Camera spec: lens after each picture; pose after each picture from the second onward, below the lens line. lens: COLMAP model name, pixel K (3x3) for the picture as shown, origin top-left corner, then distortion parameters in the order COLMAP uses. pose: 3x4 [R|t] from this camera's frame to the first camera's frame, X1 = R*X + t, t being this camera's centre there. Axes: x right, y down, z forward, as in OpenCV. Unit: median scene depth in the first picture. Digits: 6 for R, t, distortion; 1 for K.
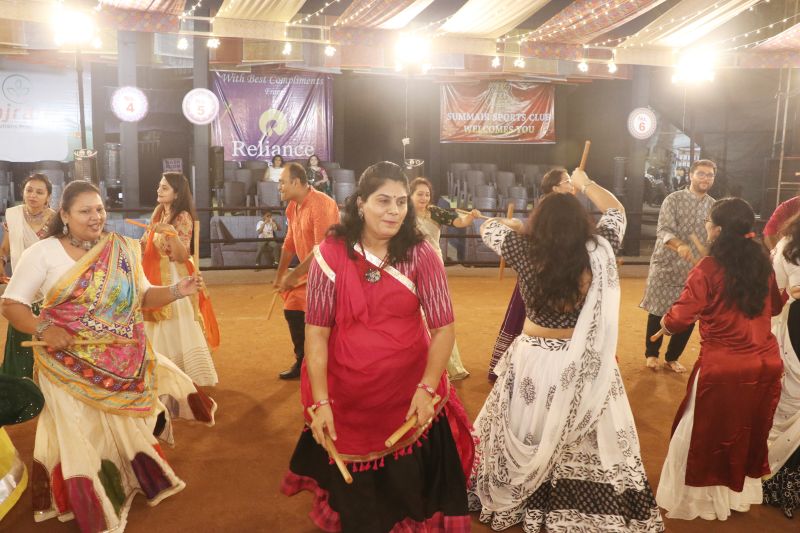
lens RADIAL K [[657.1, 0, 400.0], [0, 657.1, 266.5], [0, 0, 1]] dist [-0.186130, 0.161653]
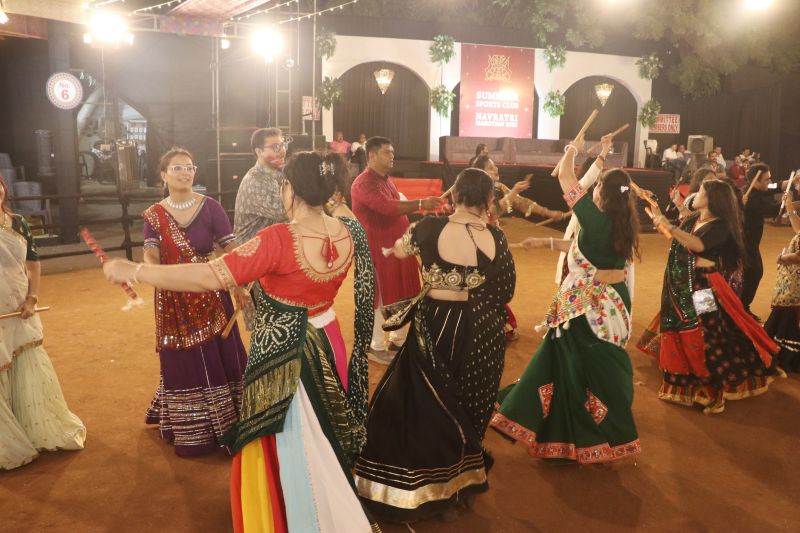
lens RADIAL K [[657.1, 0, 400.0], [0, 657.1, 266.5], [0, 0, 1]] dist [-0.186130, 0.161653]
pose [[0.716530, -0.125483, 0.686177, 0.117120], [0.097151, 0.992052, 0.079971, -0.014386], [-0.690758, 0.009362, 0.723025, 0.089912]]
